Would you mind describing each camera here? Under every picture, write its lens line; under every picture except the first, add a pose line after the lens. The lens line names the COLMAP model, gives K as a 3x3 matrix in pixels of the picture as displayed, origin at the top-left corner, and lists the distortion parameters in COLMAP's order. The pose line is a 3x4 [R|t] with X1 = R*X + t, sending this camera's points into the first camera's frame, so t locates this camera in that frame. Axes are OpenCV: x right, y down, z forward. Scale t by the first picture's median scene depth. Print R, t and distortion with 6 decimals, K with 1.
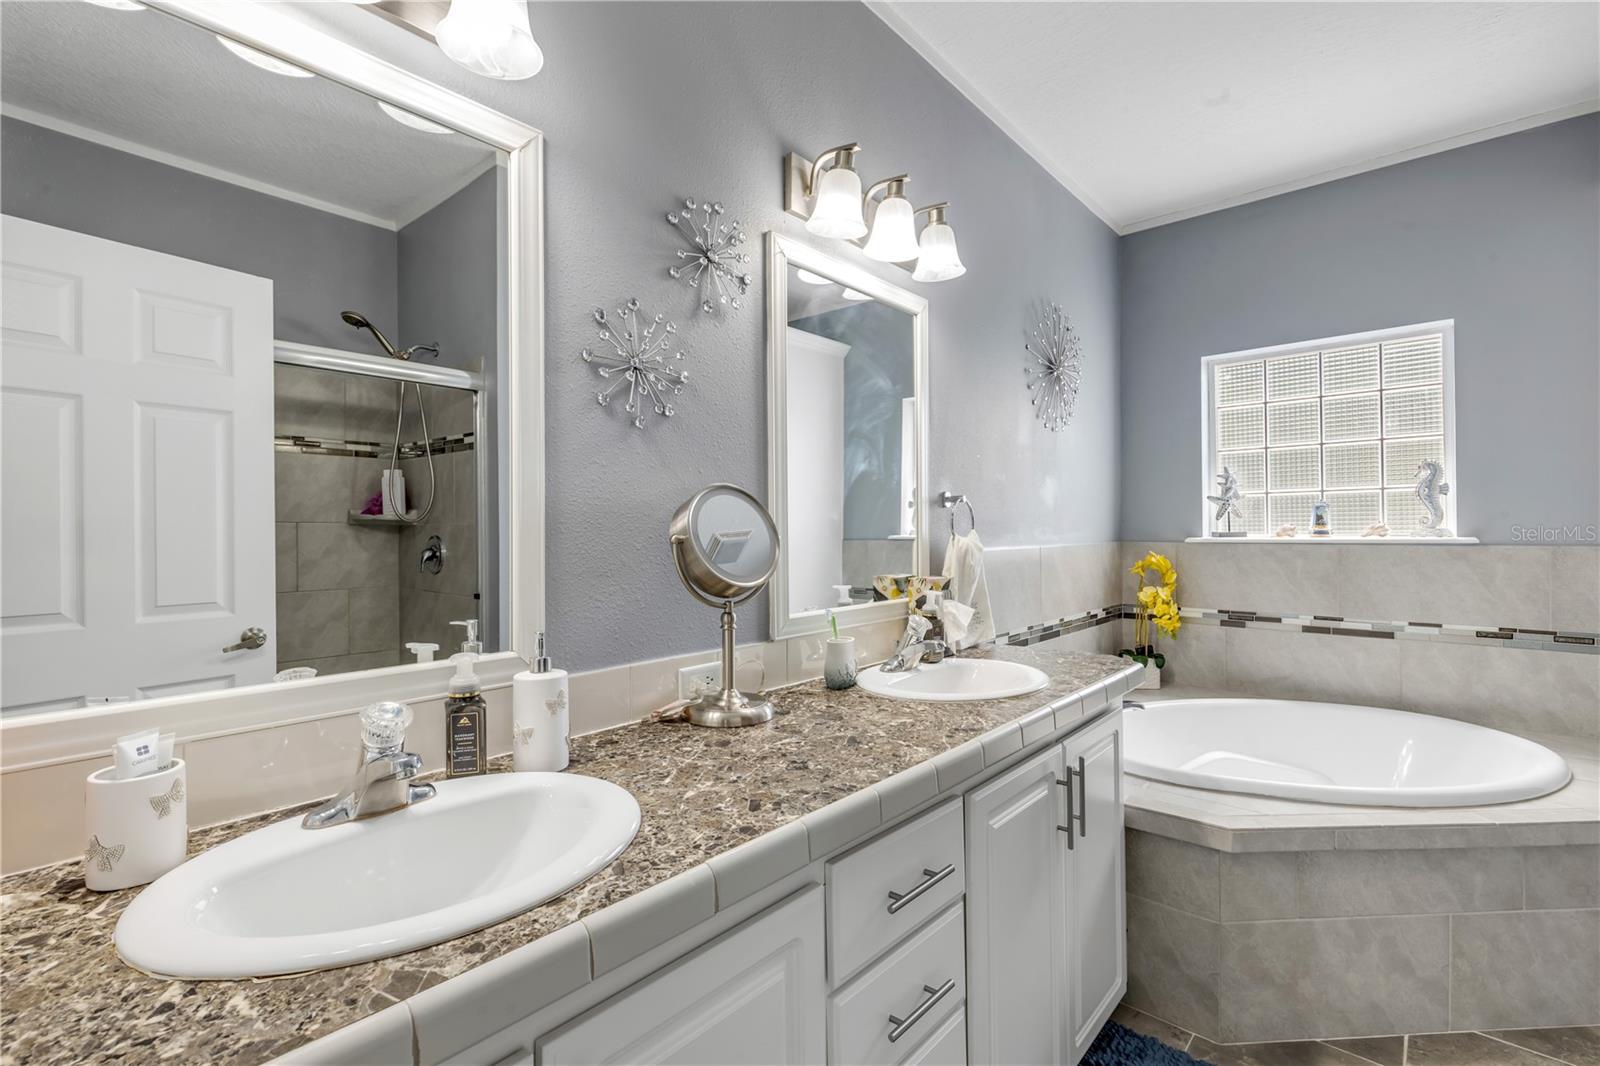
lens RADIAL K [[724.2, 0, 797.3], [0, 724.2, 531.6], [0, 0, 1]] dist [0.004616, -0.002487]
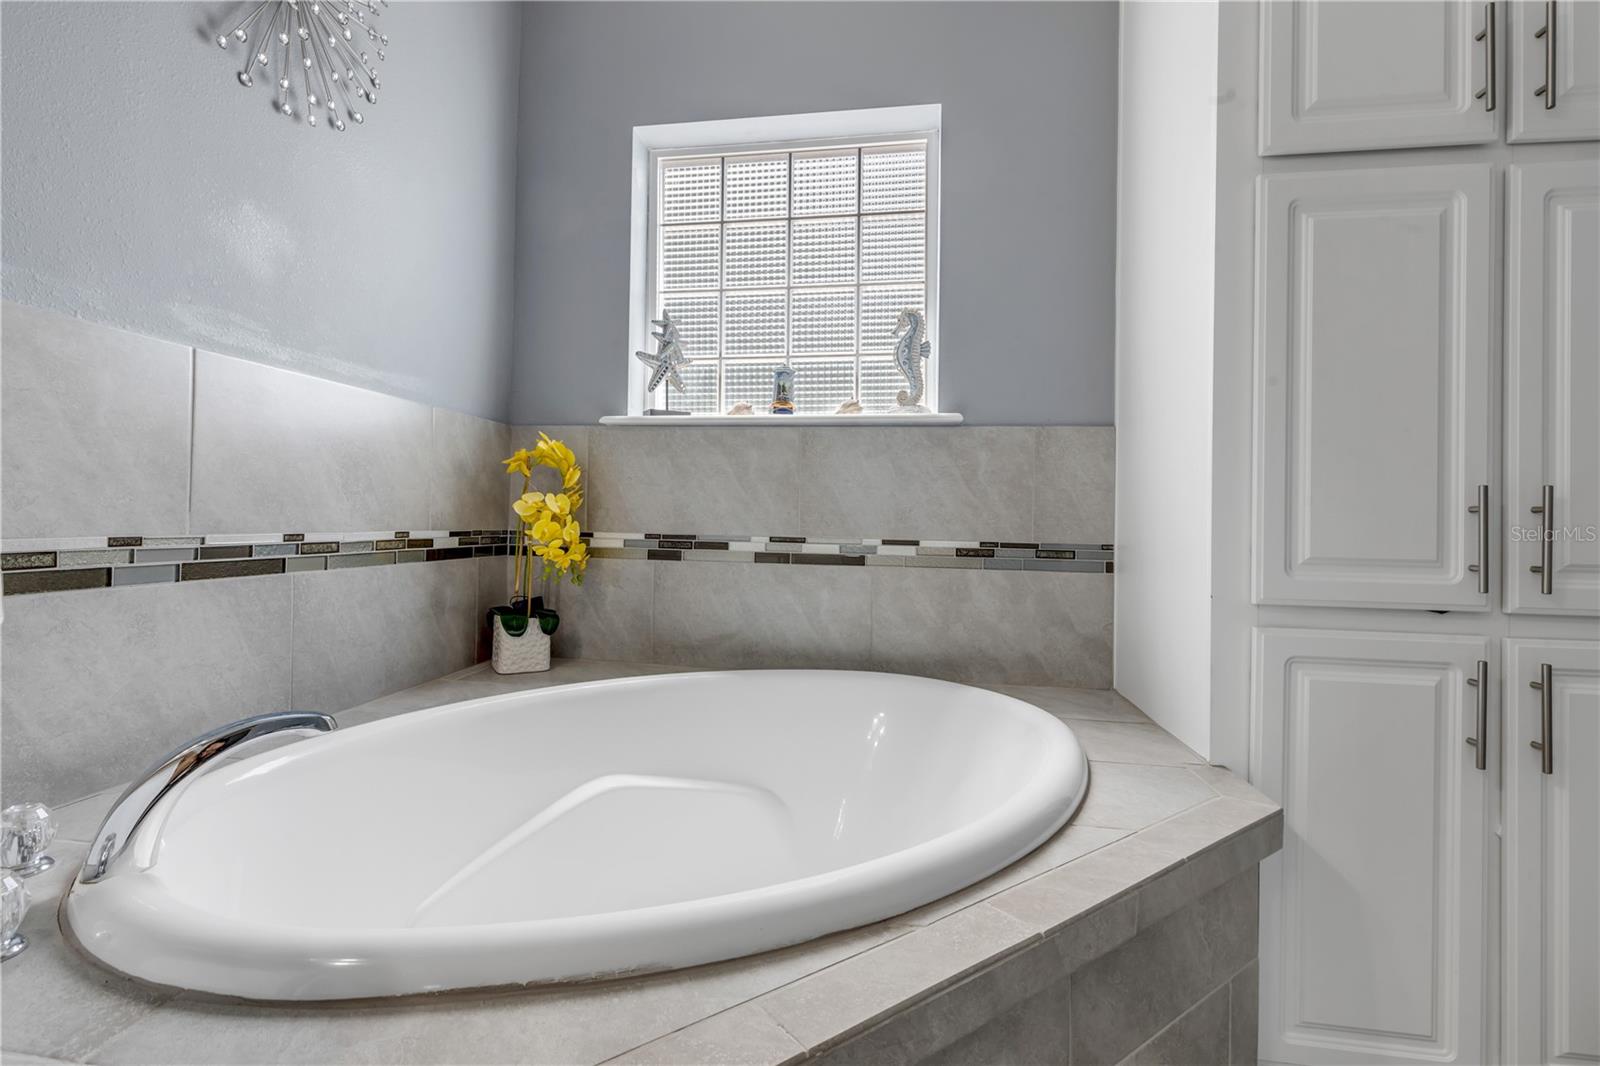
lens RADIAL K [[724.2, 0, 799.1], [0, 724.2, 526.9], [0, 0, 1]] dist [0.004616, -0.002487]
pose [[0.833381, 0.022033, 0.552260, 0.373347], [-0.024098, 0.999703, -0.003519, 0.108280], [-0.552174, -0.010375, 0.833665, 0.442632]]
